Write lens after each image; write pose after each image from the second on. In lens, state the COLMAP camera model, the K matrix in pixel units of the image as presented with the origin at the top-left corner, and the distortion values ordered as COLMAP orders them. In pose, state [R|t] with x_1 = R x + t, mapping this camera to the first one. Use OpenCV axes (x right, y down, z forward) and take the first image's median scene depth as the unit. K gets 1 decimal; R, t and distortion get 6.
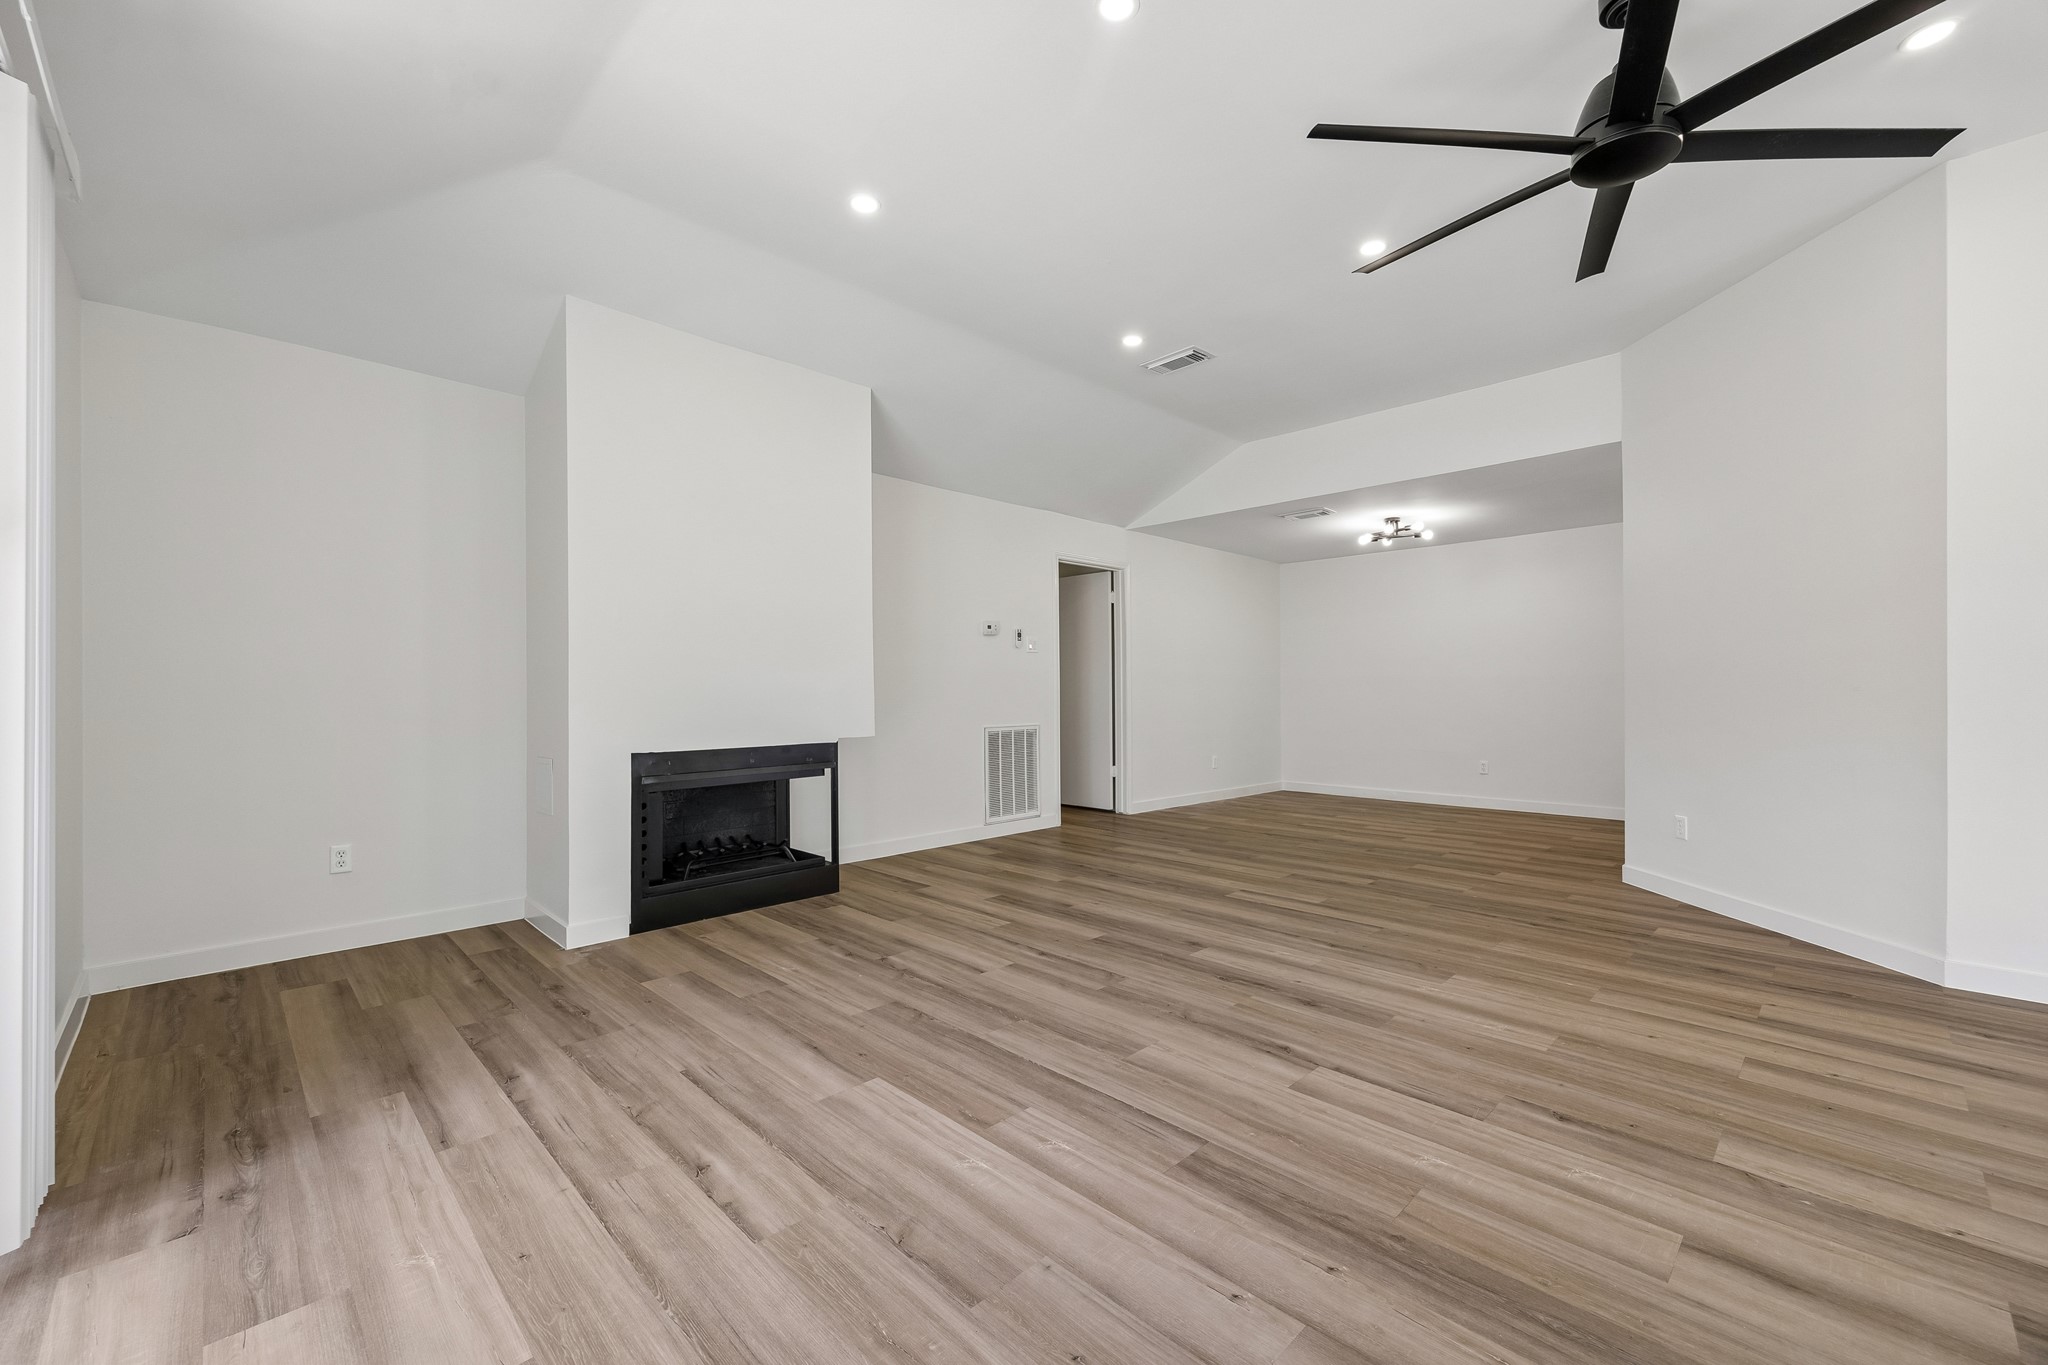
lens RADIAL K [[825.0, 0, 1024.0], [0, 825.0, 682.5], [0, 0, 1]] dist [0.011248, -0.000183]
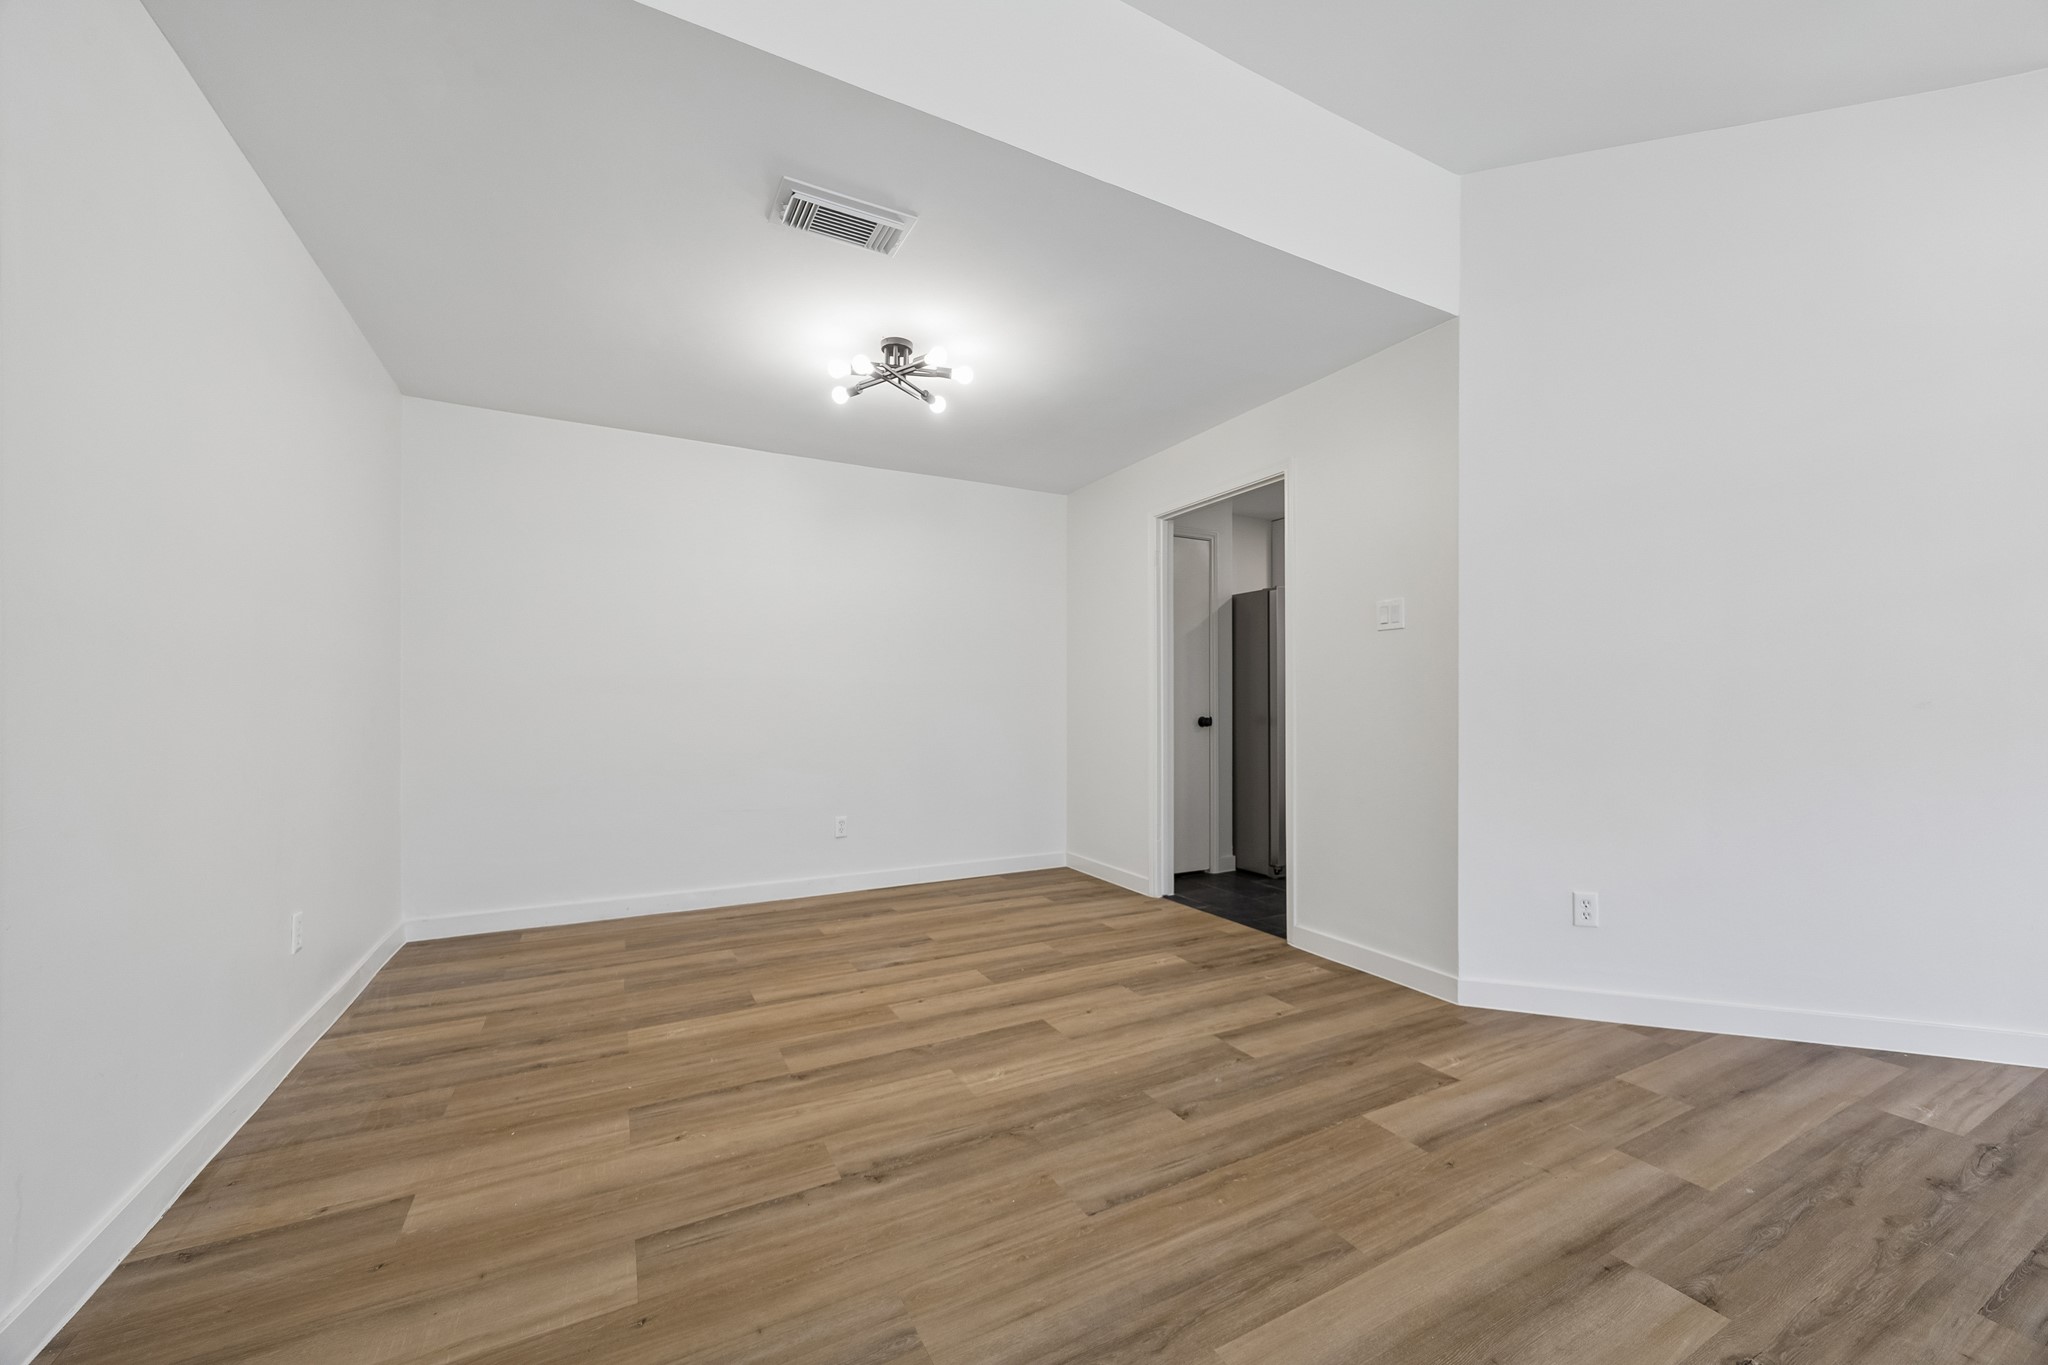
lens RADIAL K [[774.3, 0, 1025.4], [0, 774.3, 695.5], [0, 0, 1]] dist [0.002318, 0.000816]
pose [[0.284846, 0.014977, 0.958456, 0.070506], [-0.012712, 0.999849, -0.011846, 0.018207], [-0.958489, -0.008810, 0.284994, 1.727822]]
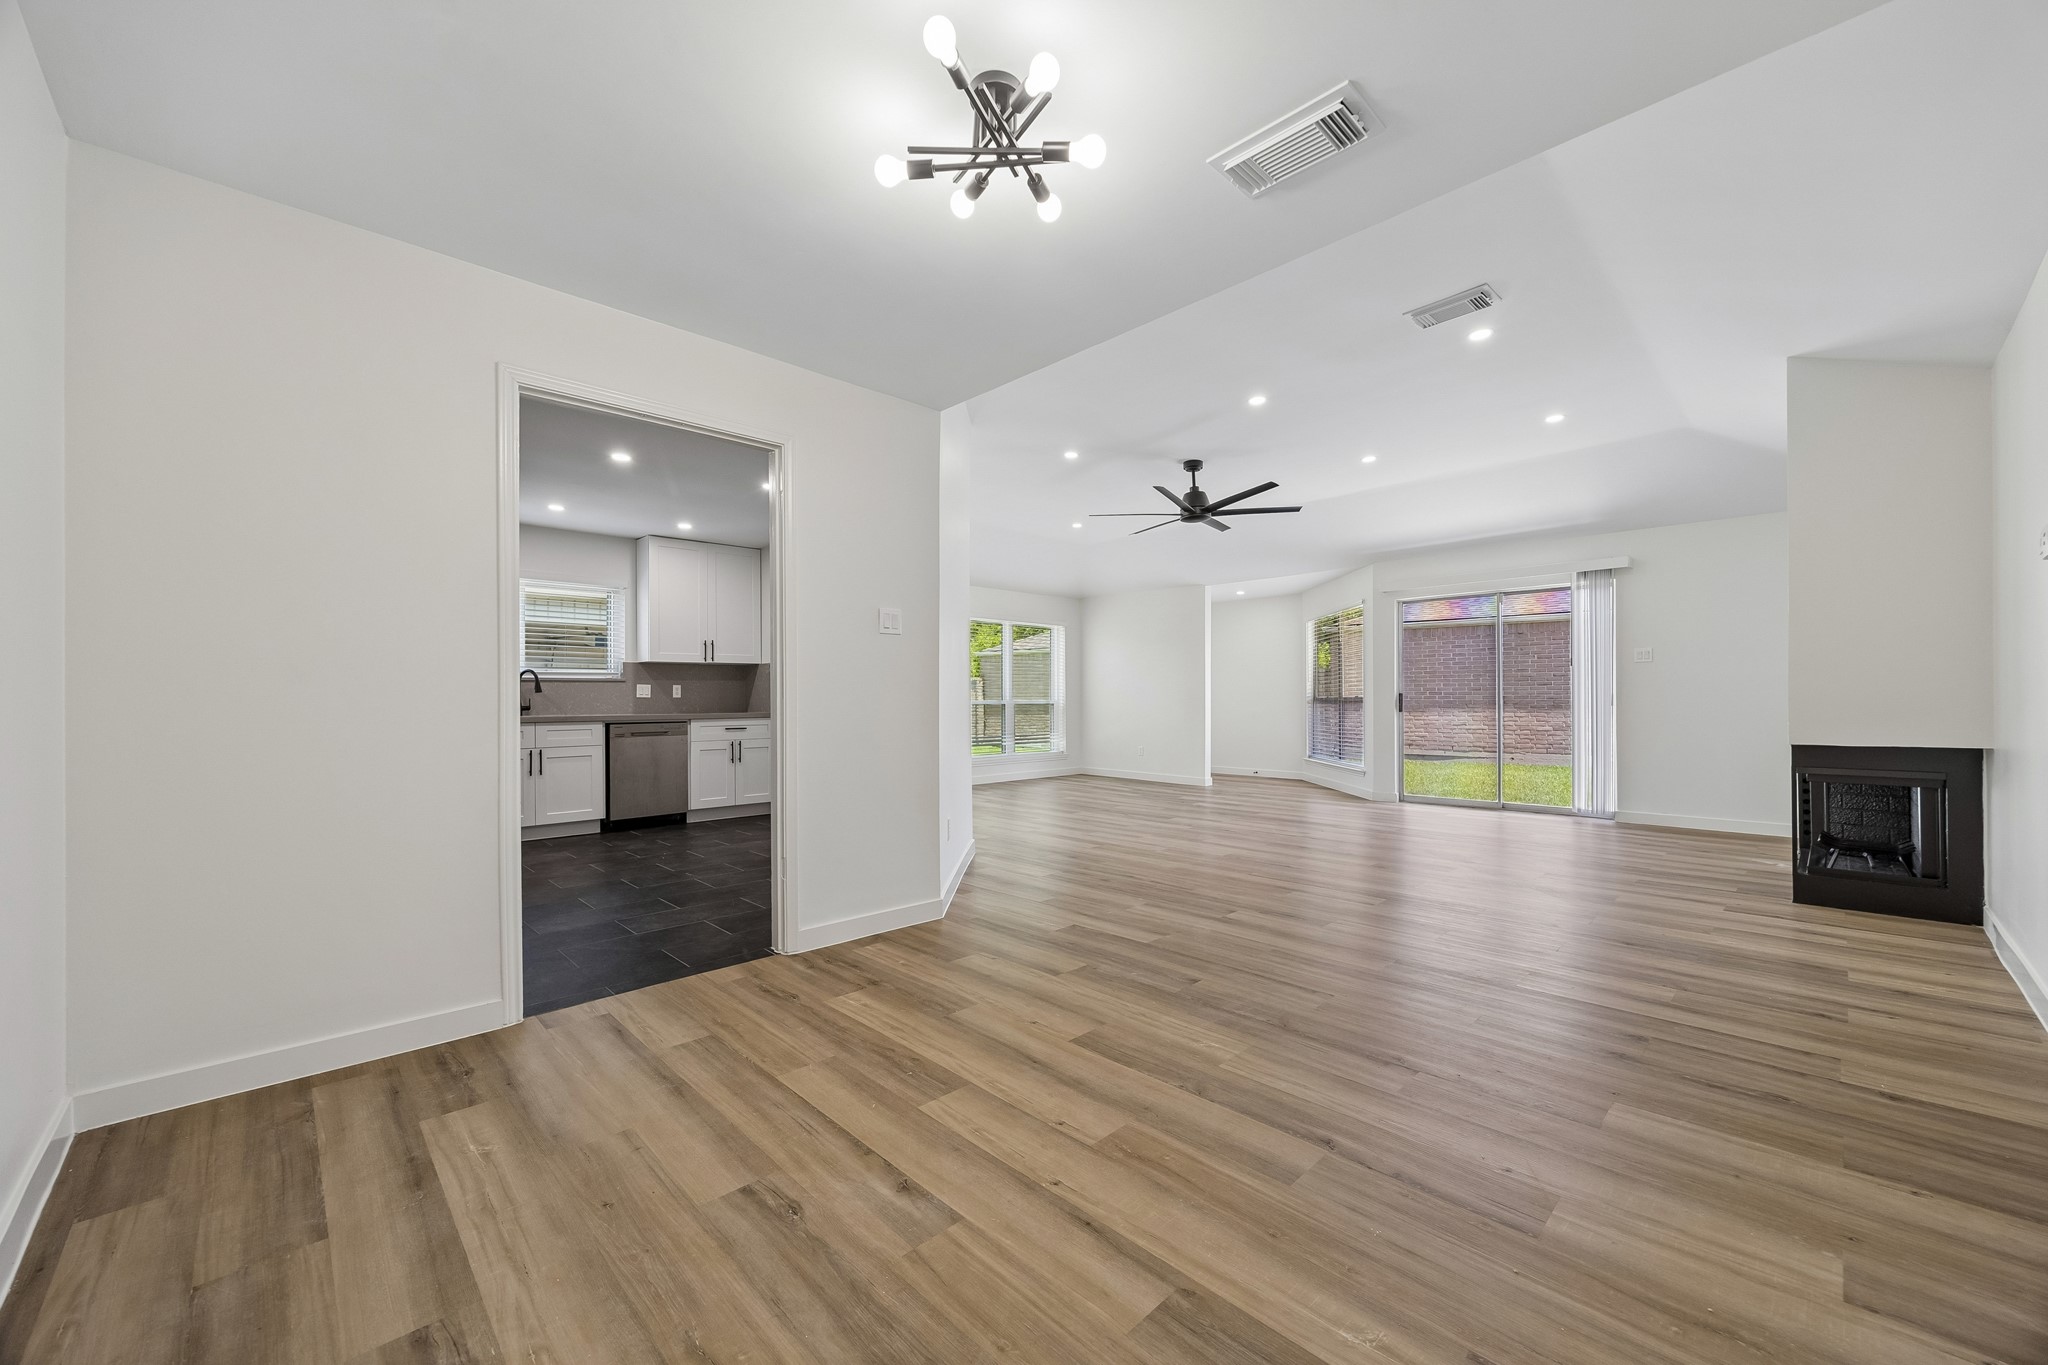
lens RADIAL K [[797.8, 0, 1016.2], [0, 797.8, 688.1], [0, 0, 1]] dist [-0.002563, -0.000366]
pose [[-0.999849, 0.009058, 0.014833, 0.963106], [0.008666, 0.999617, -0.026291, 0.032072], [-0.015065, -0.026158, -0.999544, 2.790444]]
